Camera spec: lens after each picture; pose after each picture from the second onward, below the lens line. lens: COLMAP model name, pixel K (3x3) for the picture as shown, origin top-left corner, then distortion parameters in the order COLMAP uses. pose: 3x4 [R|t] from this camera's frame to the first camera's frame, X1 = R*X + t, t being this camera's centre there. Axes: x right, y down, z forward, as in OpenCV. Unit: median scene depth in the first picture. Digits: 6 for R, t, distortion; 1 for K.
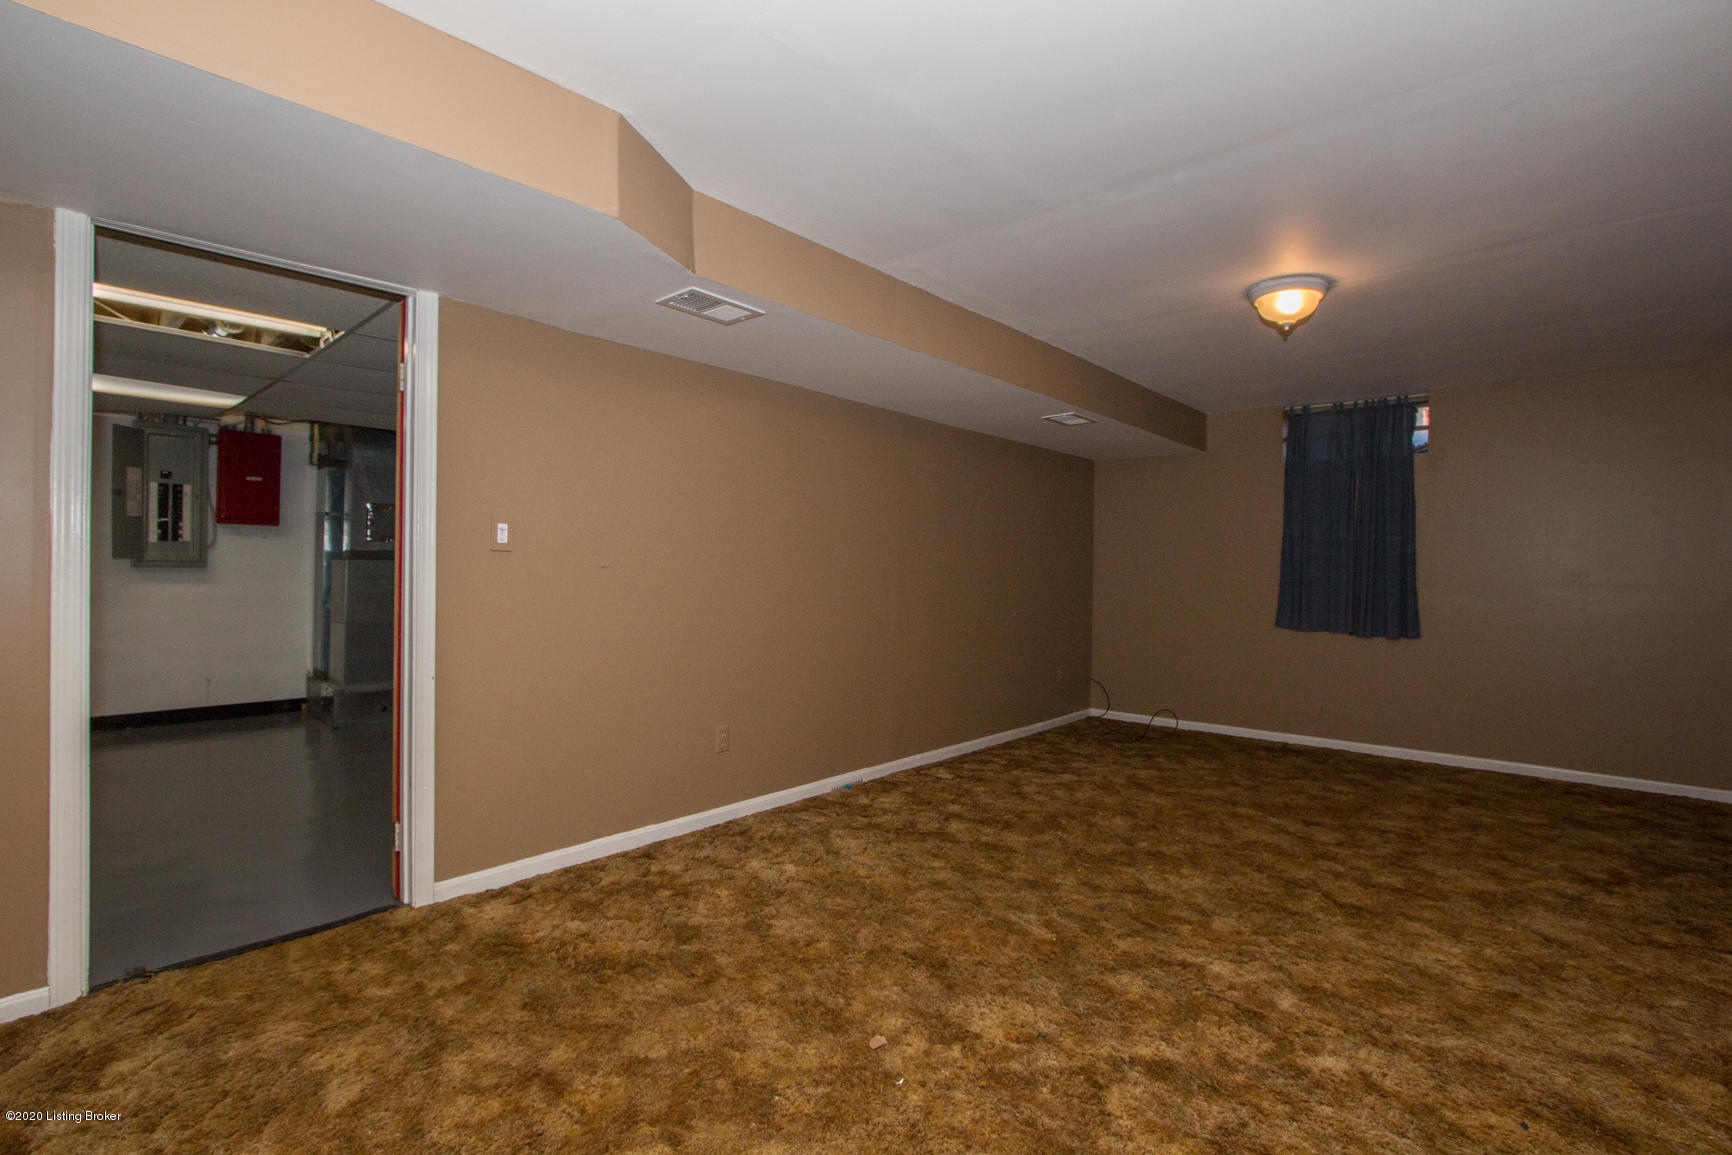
lens RADIAL K [[750.7, 0, 866.0], [0, 750.7, 577.5], [0, 0, 1]] dist [-0.045485, -0.000340]
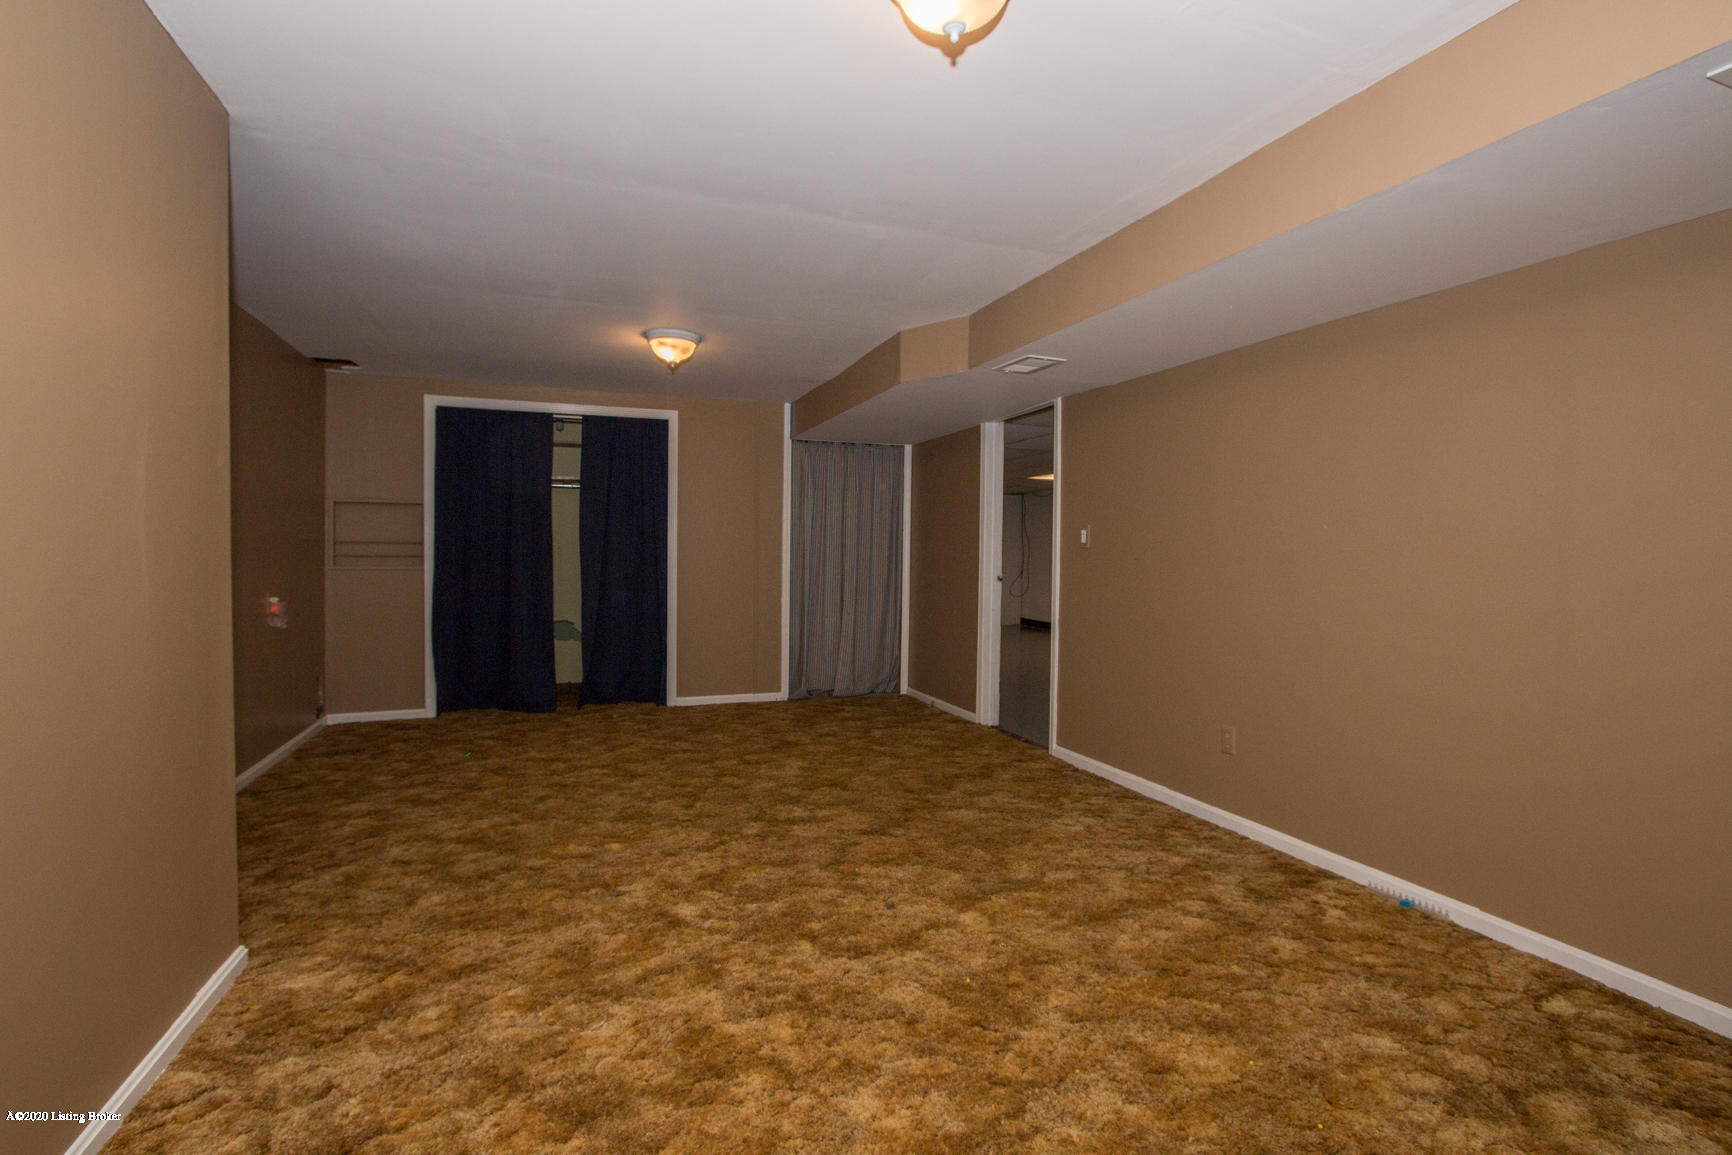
lens RADIAL K [[814.6, 0, 866.0], [0, 814.6, 577.5], [0, 0, 1]] dist [0.000553, 0.000077]
pose [[-0.444281, 0.018327, -0.895700, 1.201276], [-0.016051, 0.999467, 0.028412, -0.015786], [0.895744, 0.027000, -0.443751, 1.339503]]
